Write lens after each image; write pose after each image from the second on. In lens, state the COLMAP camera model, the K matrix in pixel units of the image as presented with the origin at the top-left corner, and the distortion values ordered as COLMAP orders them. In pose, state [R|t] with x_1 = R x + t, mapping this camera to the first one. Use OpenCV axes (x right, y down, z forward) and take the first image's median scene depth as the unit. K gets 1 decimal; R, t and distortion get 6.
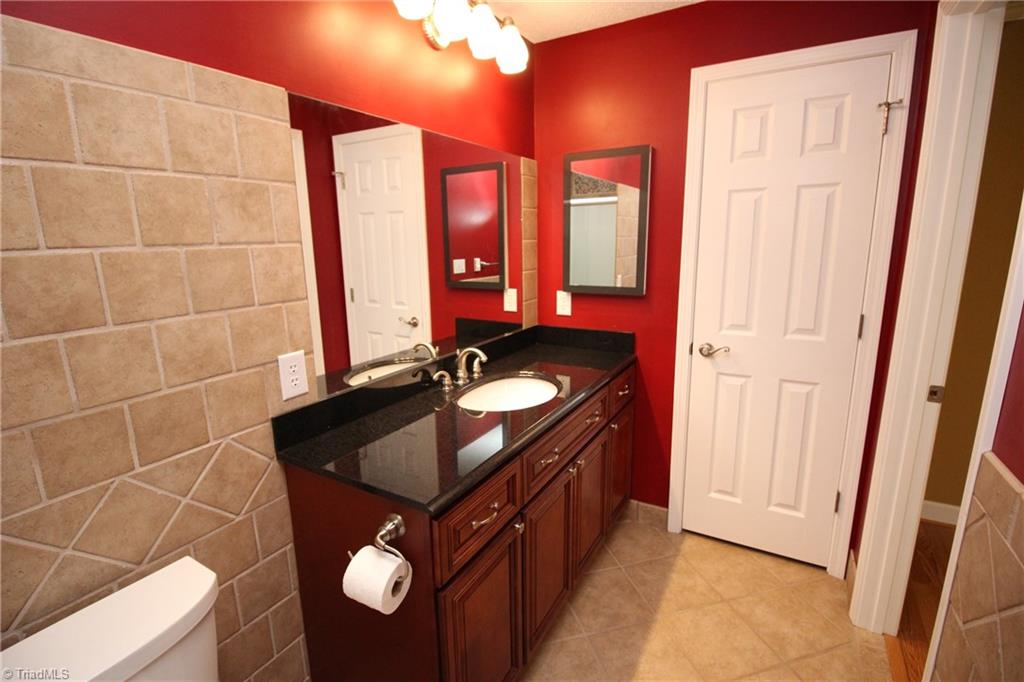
lens RADIAL K [[473.5, 0, 511.9], [0, 473.5, 341.6], [0, 0, 1]] dist [-0.001844, -0.008850]
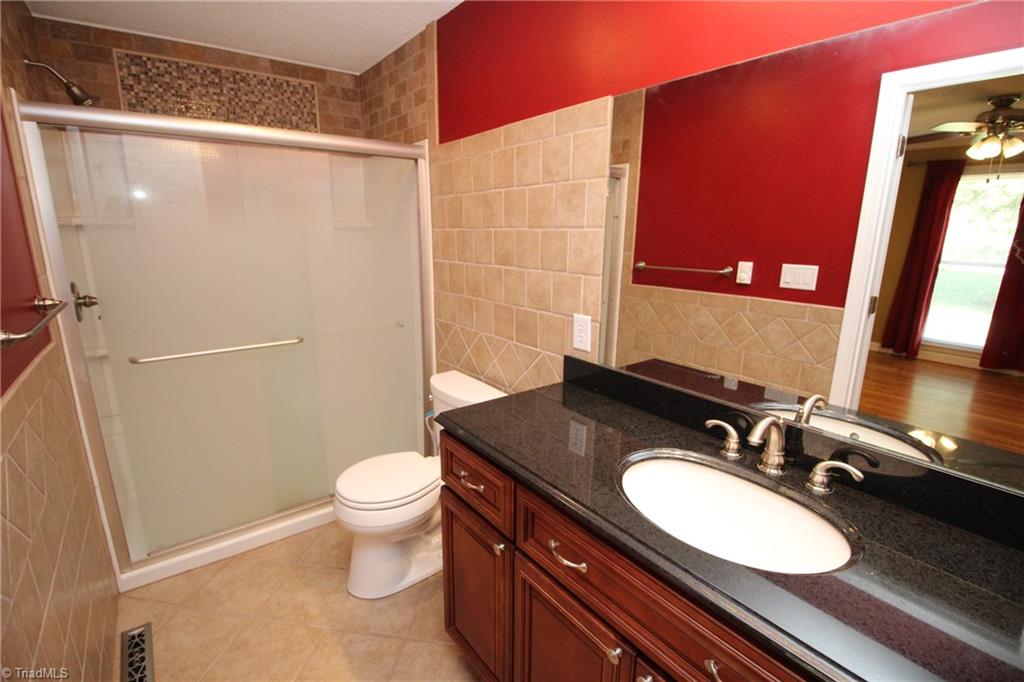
lens RADIAL K [[473.5, 0, 511.8], [0, 473.5, 339.9], [0, 0, 1]] dist [-0.001844, -0.008850]
pose [[-0.388177, 0.231445, -0.892049, 0.834275], [-0.190918, 0.926758, 0.323529, -0.319862], [0.901592, 0.295894, -0.315559, 1.387165]]
